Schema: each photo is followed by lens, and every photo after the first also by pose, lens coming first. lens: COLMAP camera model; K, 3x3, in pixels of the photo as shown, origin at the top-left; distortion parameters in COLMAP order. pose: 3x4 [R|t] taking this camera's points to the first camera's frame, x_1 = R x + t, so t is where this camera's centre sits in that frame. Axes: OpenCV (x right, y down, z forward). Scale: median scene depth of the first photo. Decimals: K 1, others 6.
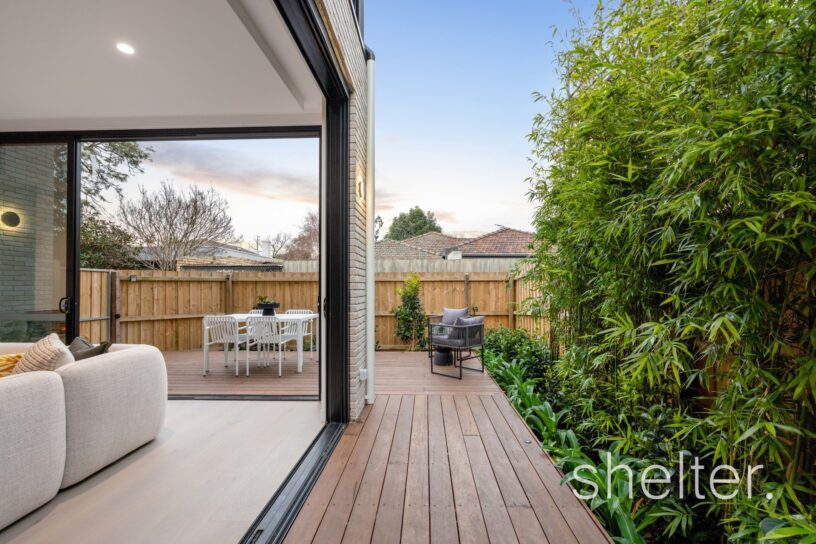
lens RADIAL K [[351.6, 0, 411.4], [0, 351.6, 278.5], [0, 0, 1]] dist [0.002322, 0.000144]
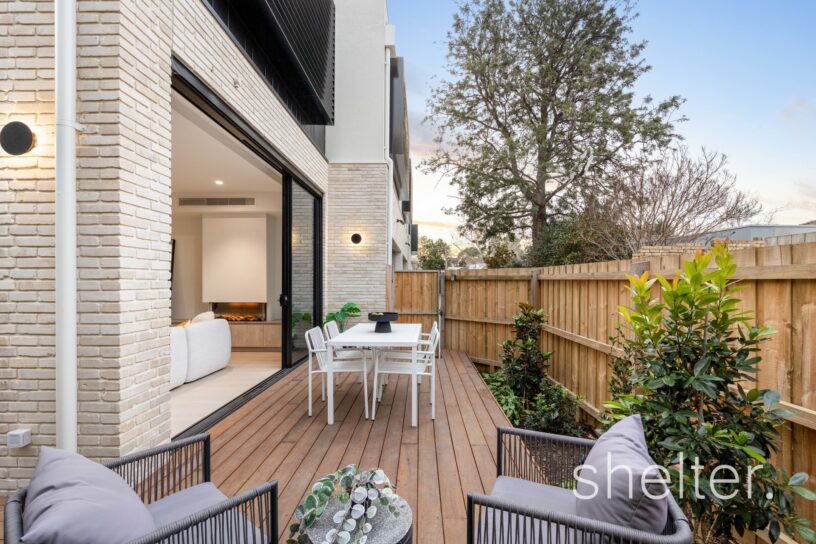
lens RADIAL K [[351.6, 0, 410.3], [0, 351.6, 278.6], [0, 0, 1]] dist [0.002322, 0.000144]
pose [[0.014064, 0.000448, -0.999901, 0.195222], [0.017100, 0.999854, 0.000688, 0.000523], [0.999755, -0.017108, 0.014054, 0.731174]]
